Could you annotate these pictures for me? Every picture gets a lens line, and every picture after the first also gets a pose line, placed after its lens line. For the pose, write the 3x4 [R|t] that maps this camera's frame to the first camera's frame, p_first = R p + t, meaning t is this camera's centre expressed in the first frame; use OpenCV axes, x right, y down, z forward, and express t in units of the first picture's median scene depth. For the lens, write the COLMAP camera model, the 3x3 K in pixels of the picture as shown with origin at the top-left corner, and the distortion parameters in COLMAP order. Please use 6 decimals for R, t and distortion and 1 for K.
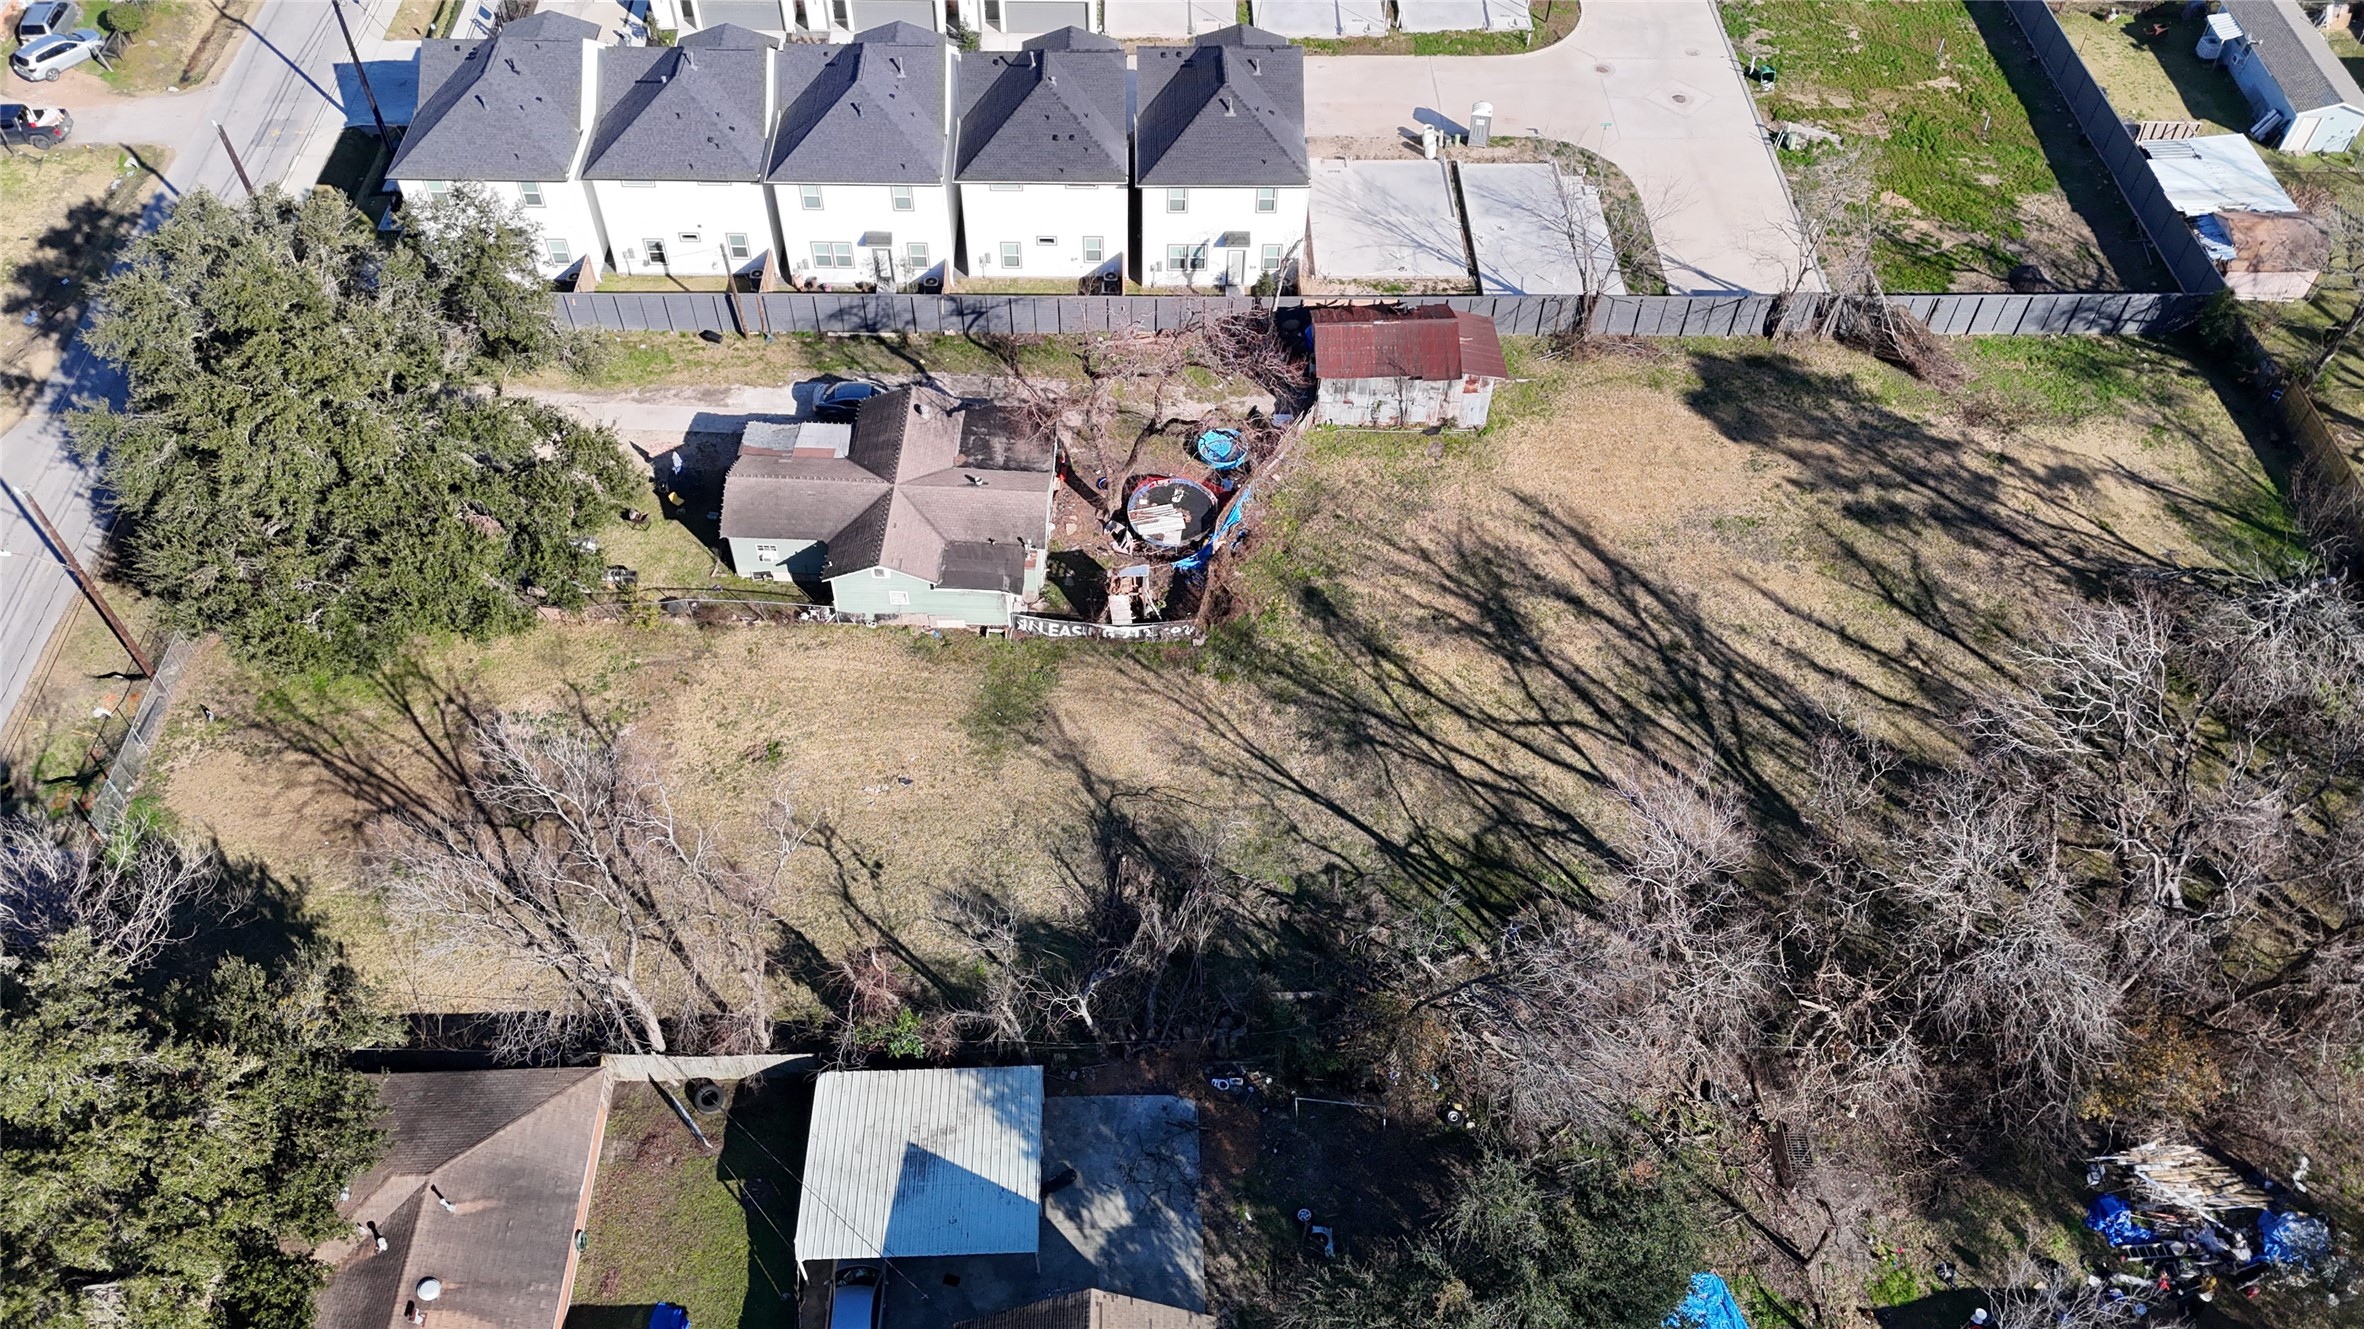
lens RADIAL K [[1744.0, 0, 1175.0], [0, 1744.0, 655.7], [0, 0, 1]] dist [0.069319, -0.069646]
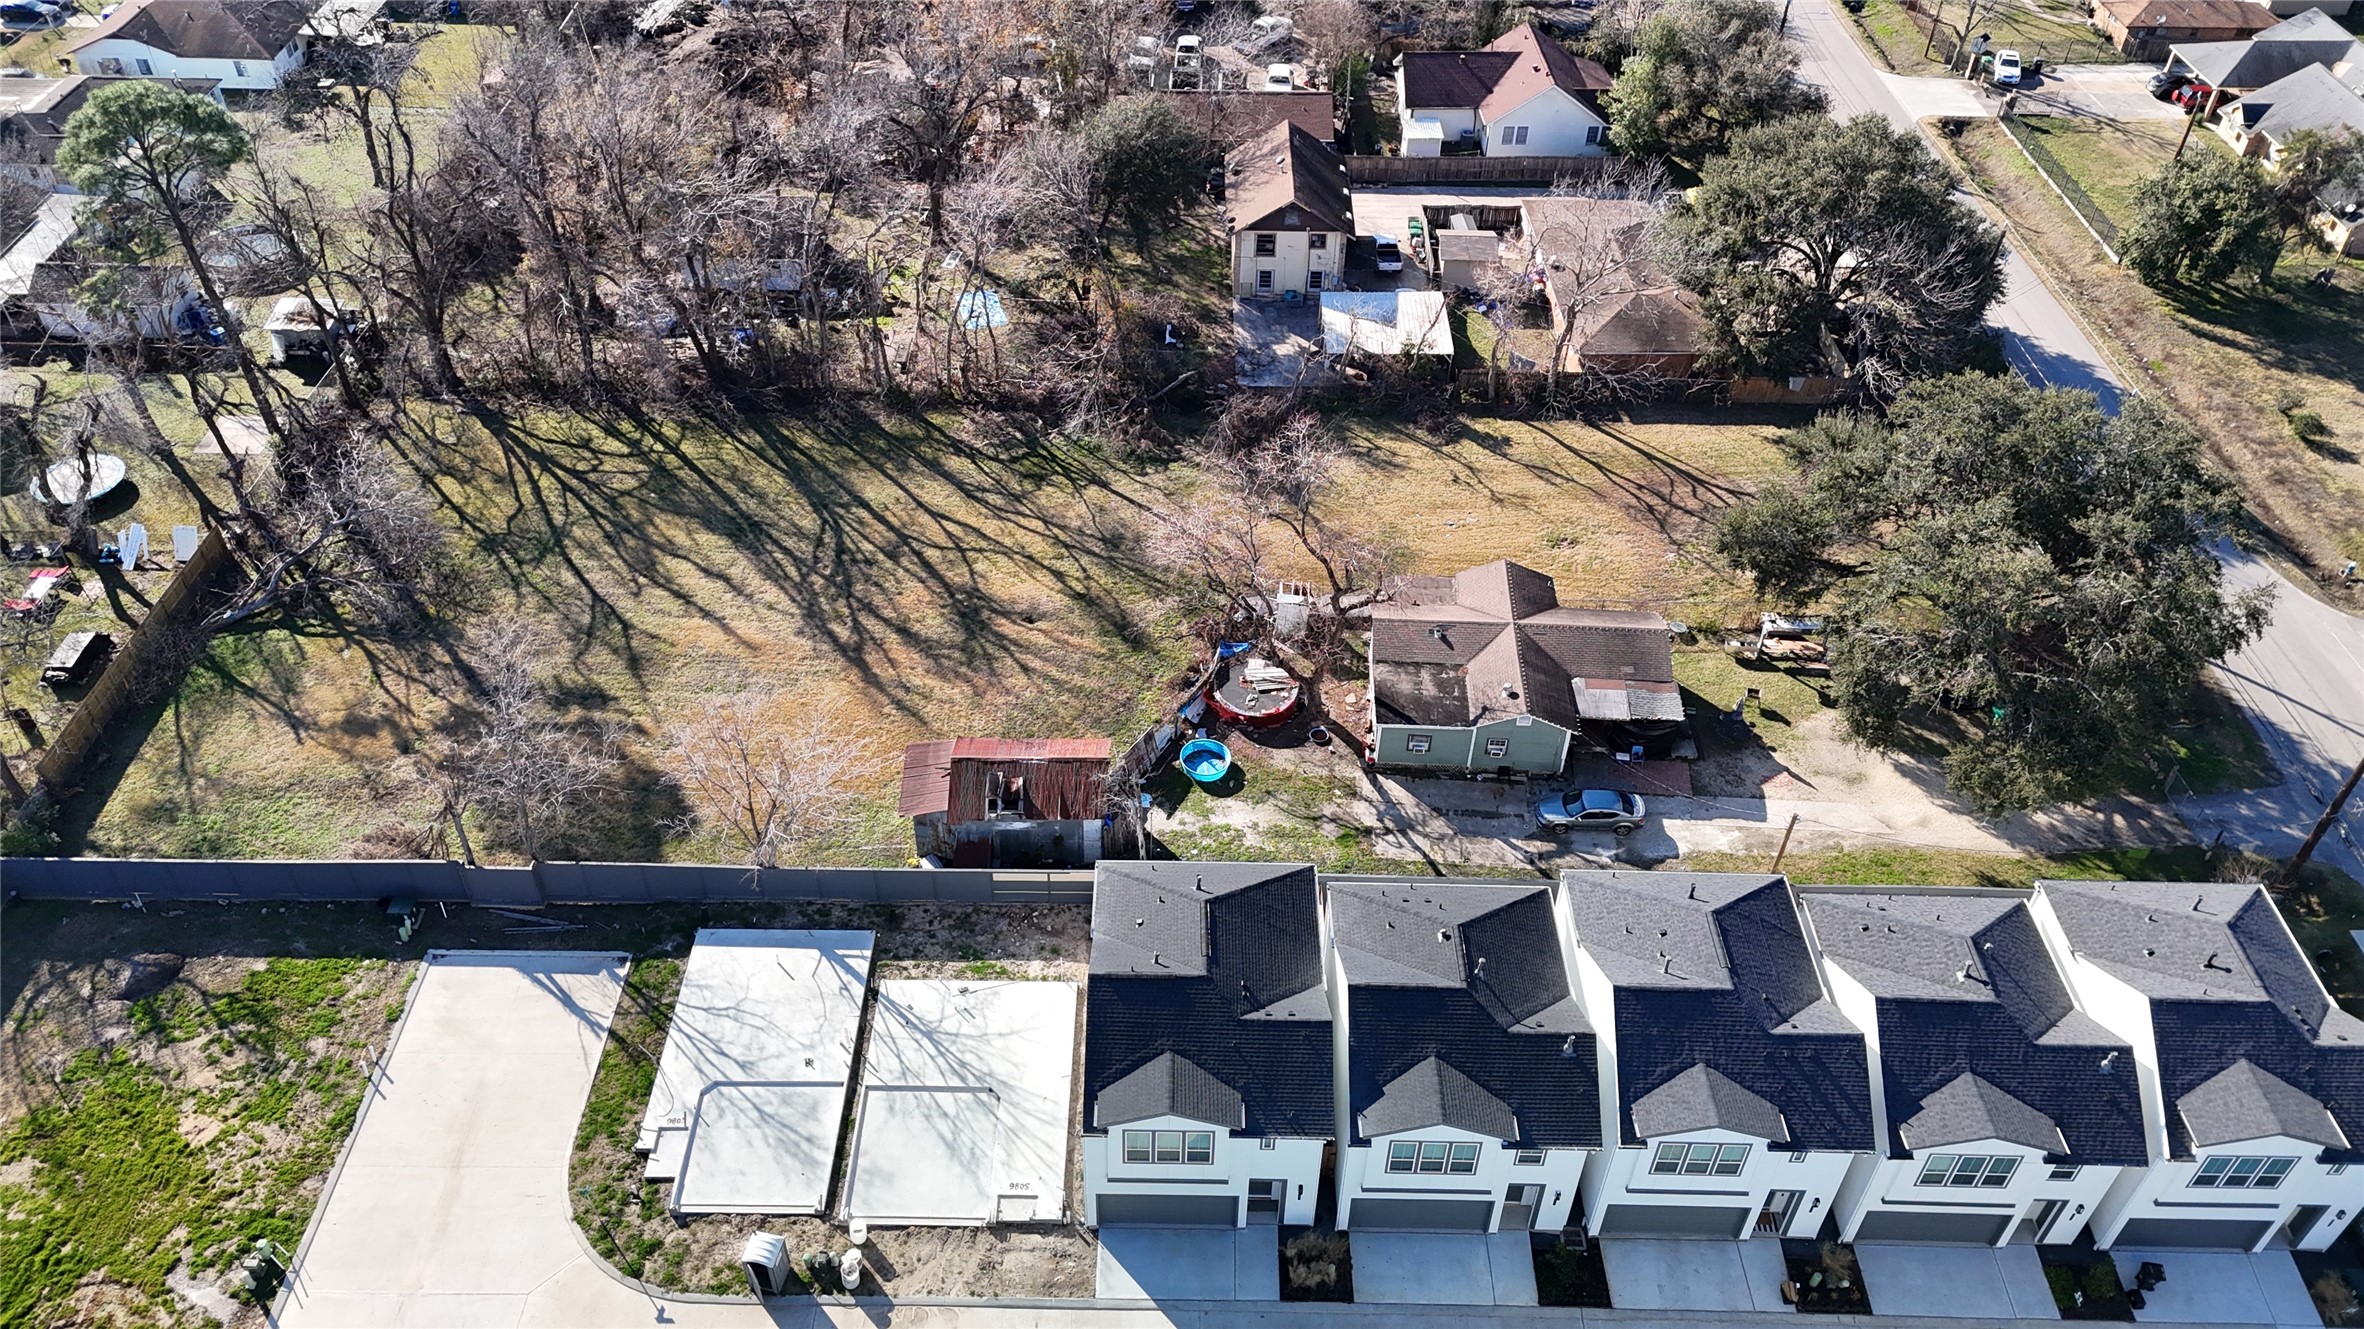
lens RADIAL K [[1744.0, 0, 1182.2], [0, 1744.0, 668.4], [0, 0, 1]] dist [0.069319, -0.069646]
pose [[-0.999363, -0.035691, -0.000698, 0.047921], [-0.000207, -0.013759, 0.999905, -1.212956], [-0.035697, 0.999268, 0.013743, 1.035002]]
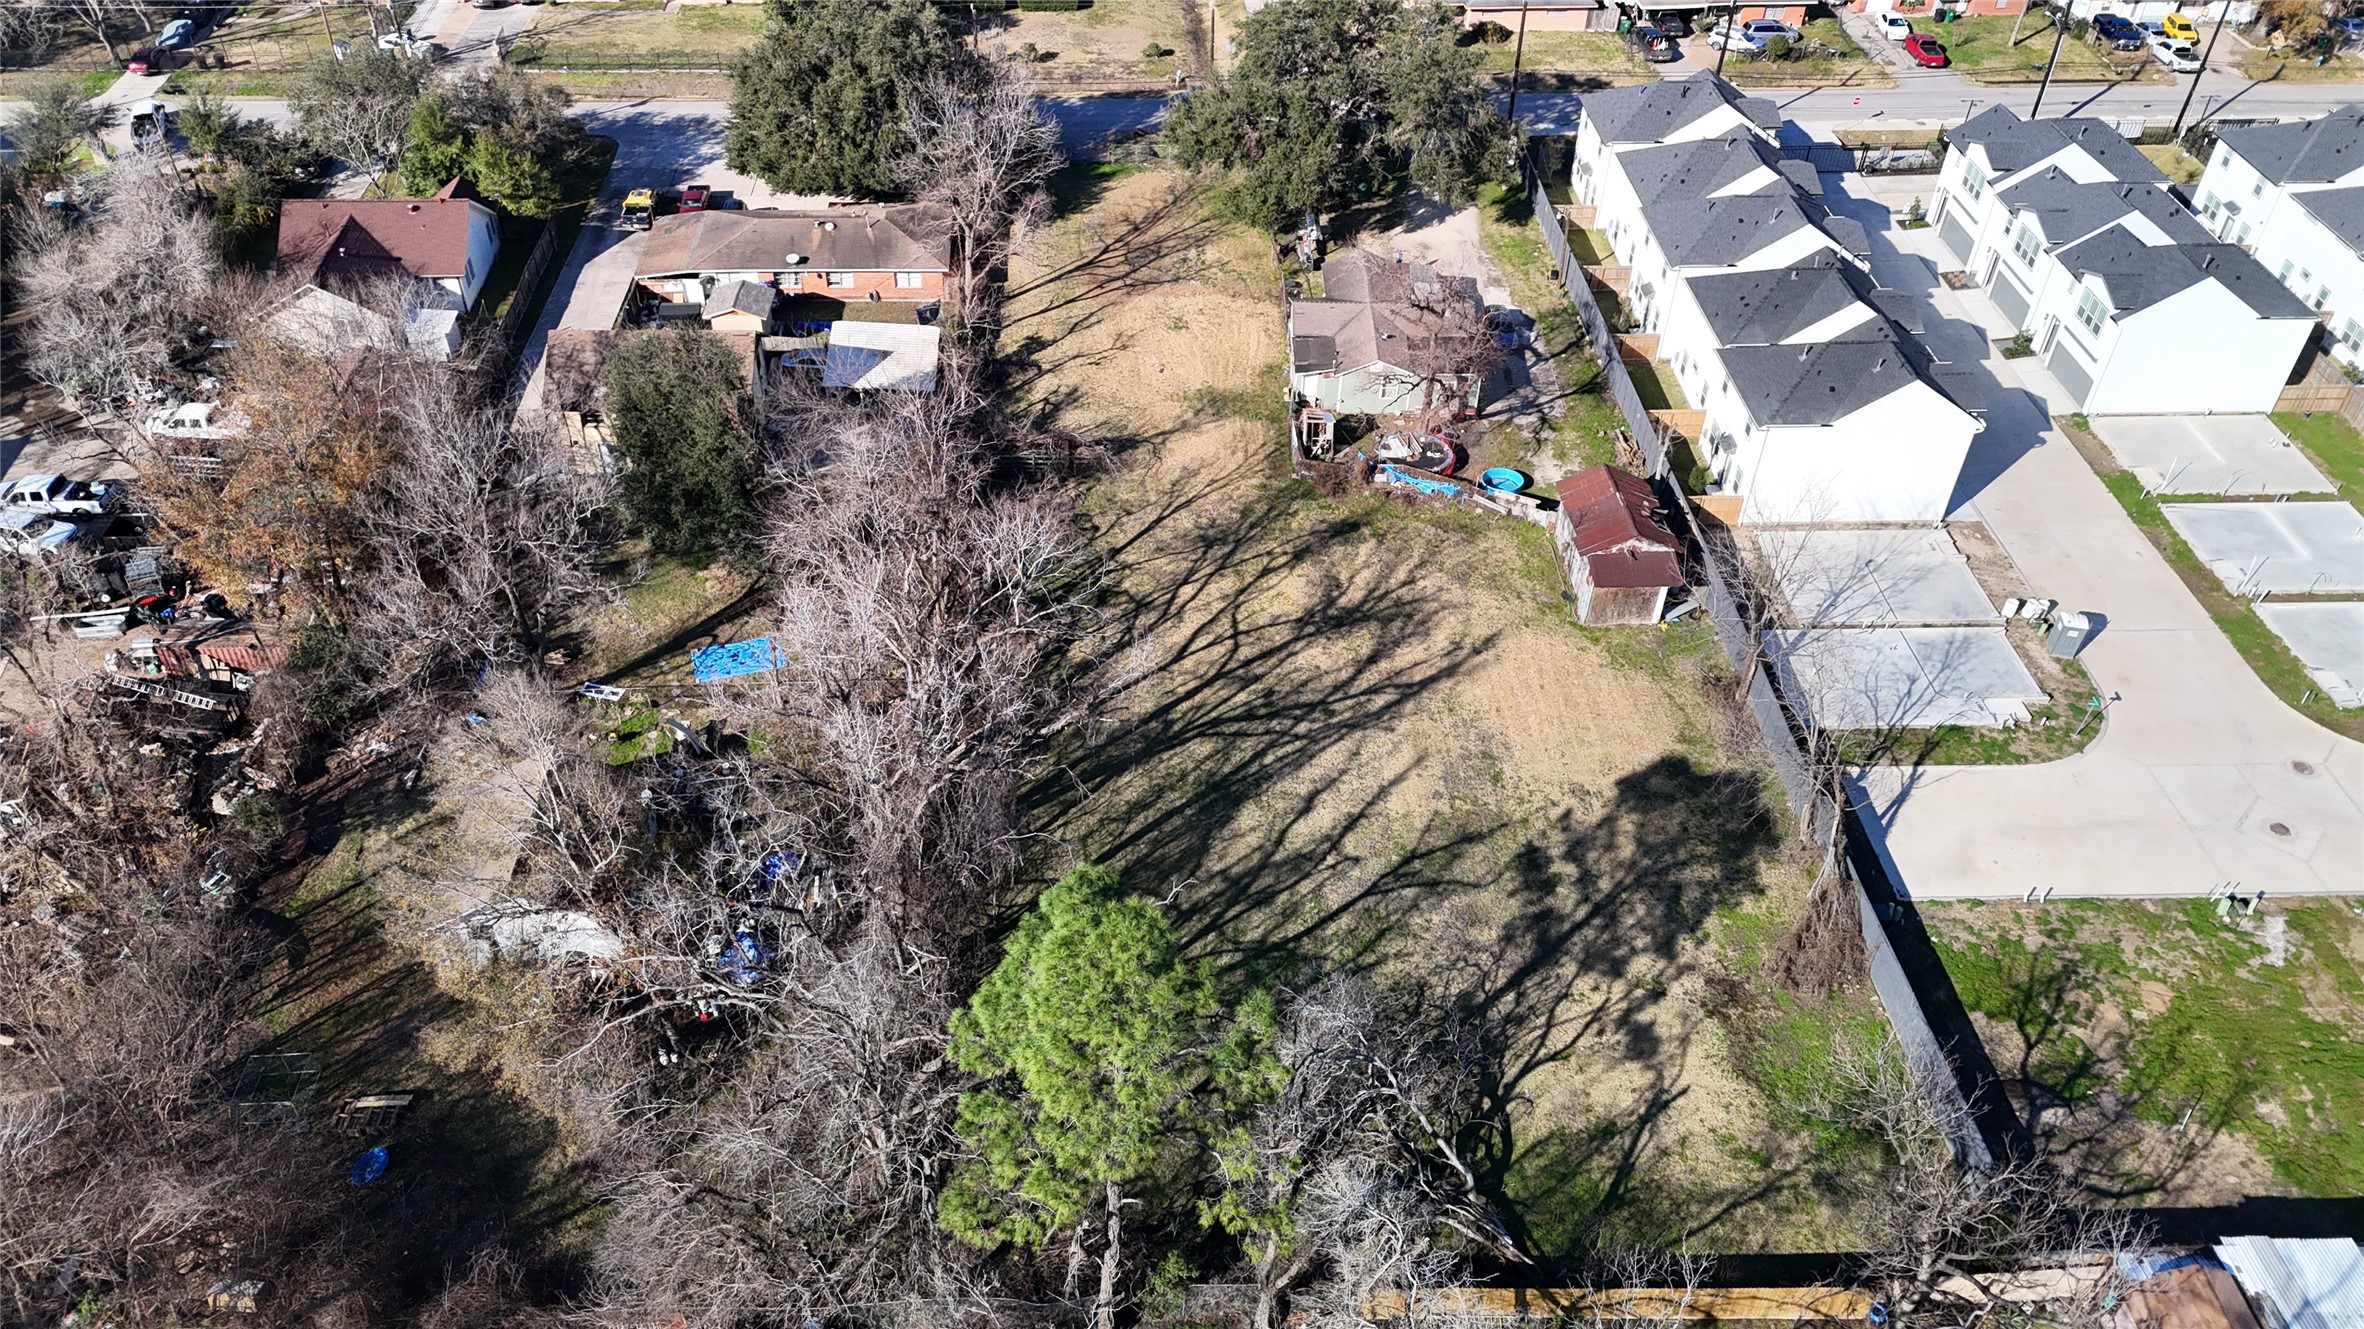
lens RADIAL K [[1744.0, 0, 1169.9], [0, 1744.0, 644.6], [0, 0, 1]] dist [0.069319, -0.069646]
pose [[0.025292, 0.628168, -0.777667, 1.153210], [-0.769746, 0.508589, 0.385783, -0.390984], [0.637849, 0.588849, 0.496393, 0.346633]]
